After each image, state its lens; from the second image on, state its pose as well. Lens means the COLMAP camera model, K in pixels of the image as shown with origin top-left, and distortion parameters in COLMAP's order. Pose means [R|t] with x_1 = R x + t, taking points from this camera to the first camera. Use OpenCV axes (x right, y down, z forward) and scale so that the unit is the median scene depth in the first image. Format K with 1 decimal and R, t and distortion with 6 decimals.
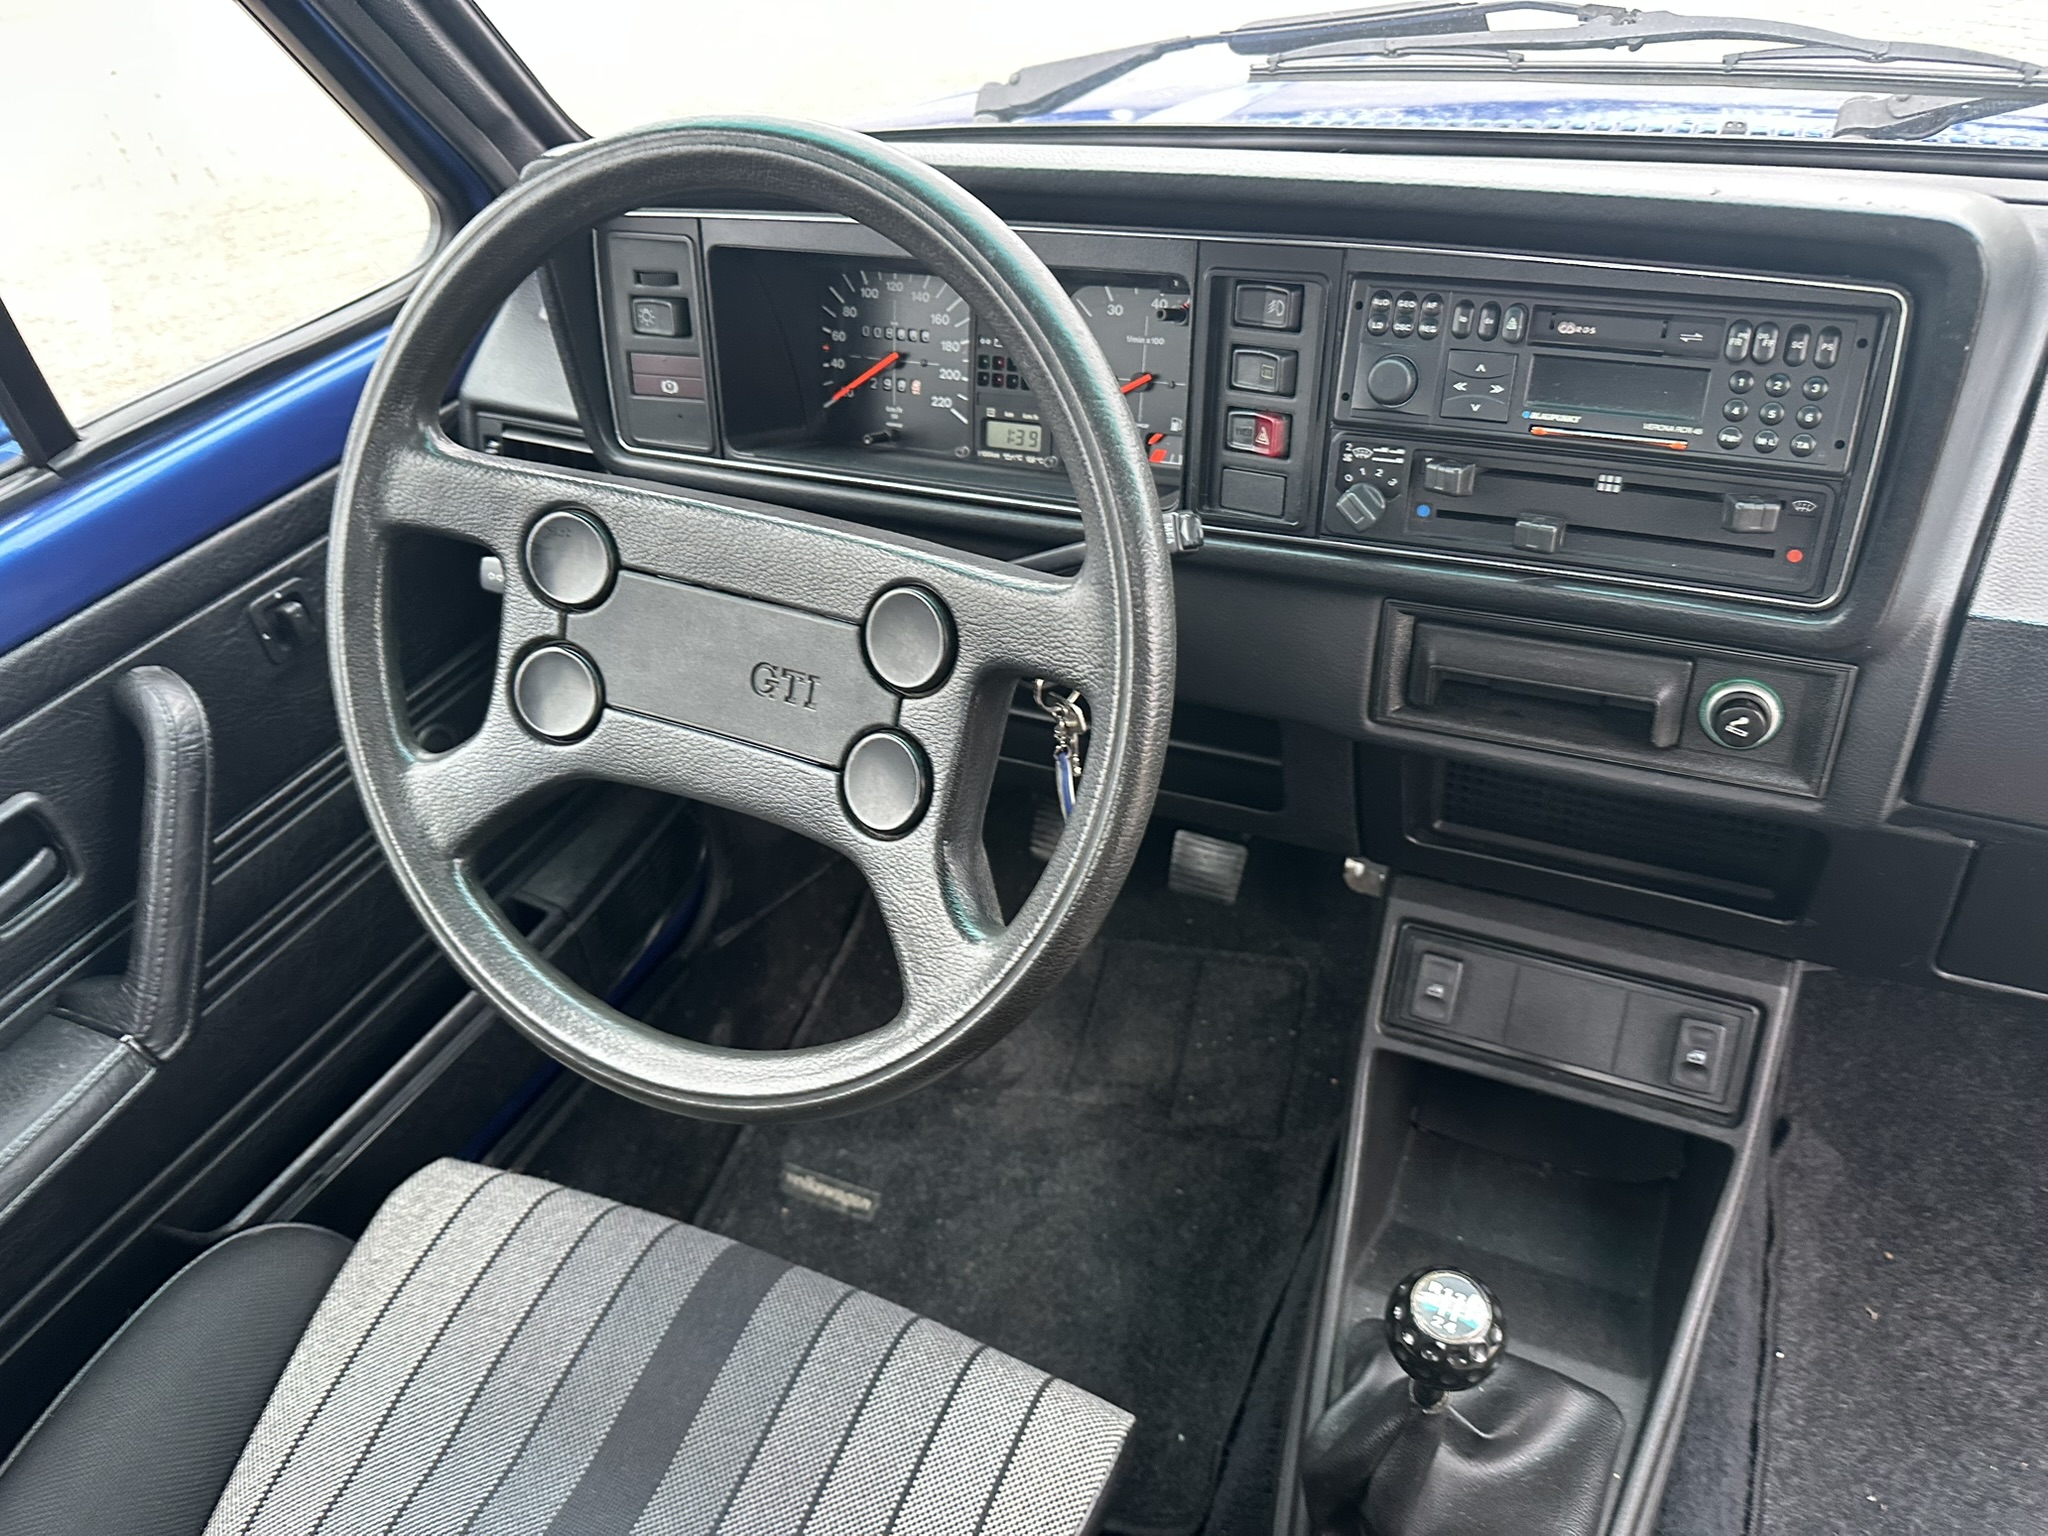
lens RADIAL K [[1460.3, 0, 1024.0], [0, 1460.3, 768.0], [0, 0, 1]] dist [0.120619, -0.218265]
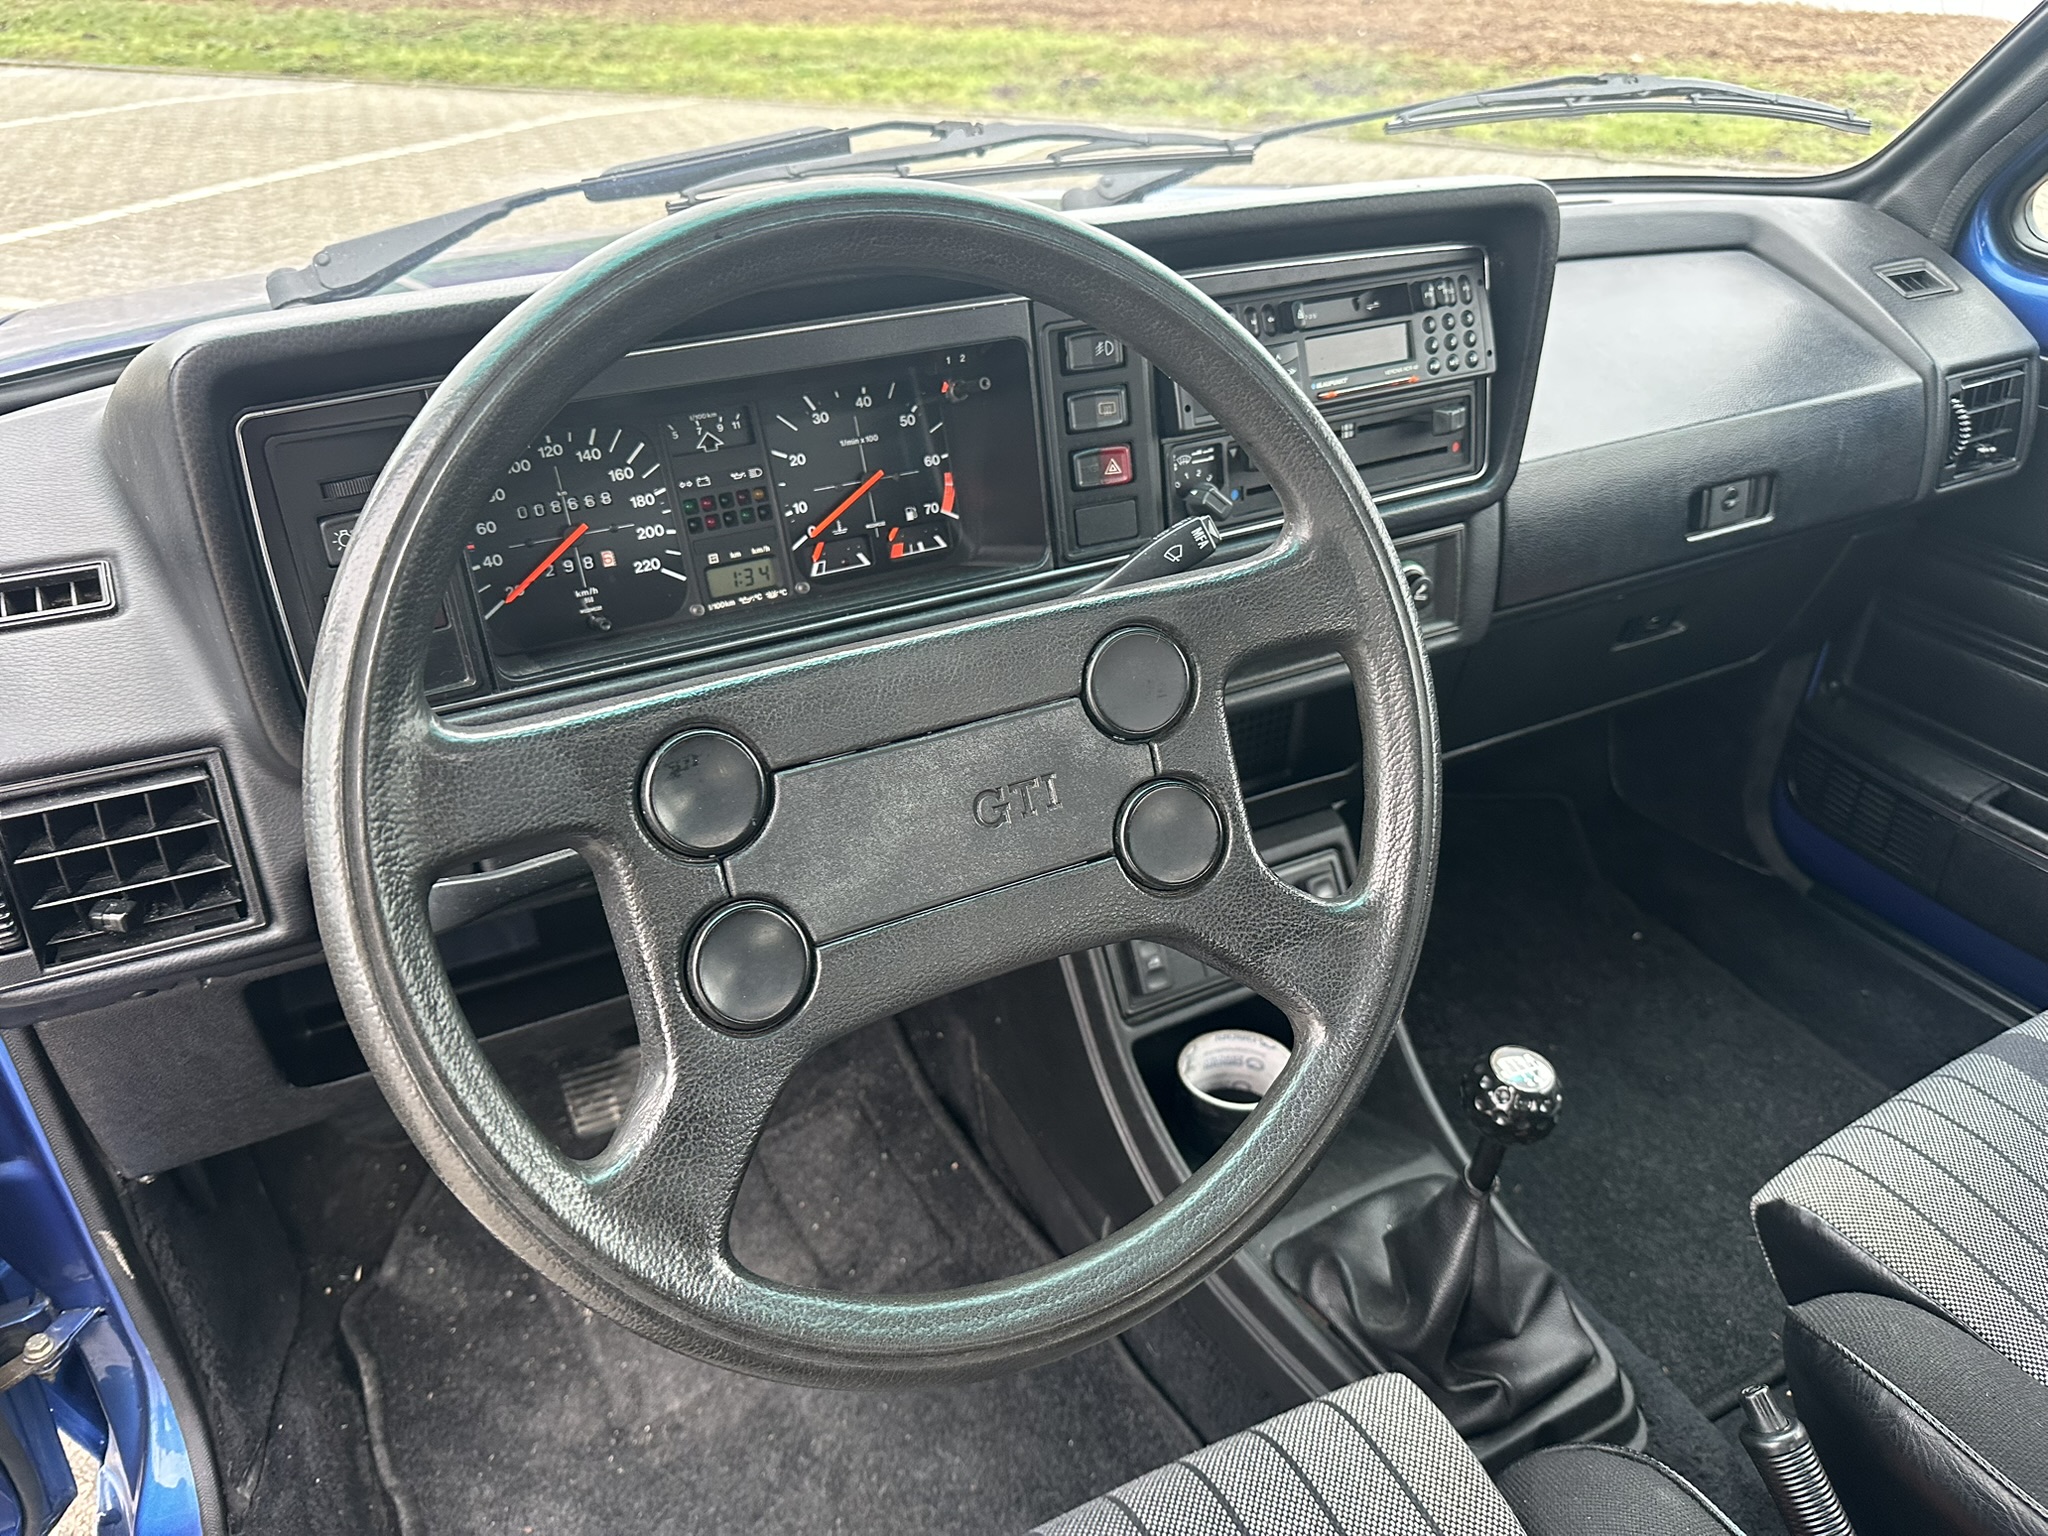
lens RADIAL K [[1460.3, 0, 1024.0], [0, 1460.3, 768.0], [0, 0, 1]] dist [0.120619, -0.218265]
pose [[0.599679, -0.339575, 0.724620, -0.703956], [0.443579, 0.894714, 0.052189, -0.109256], [-0.666049, 0.290130, 0.687170, 0.358469]]
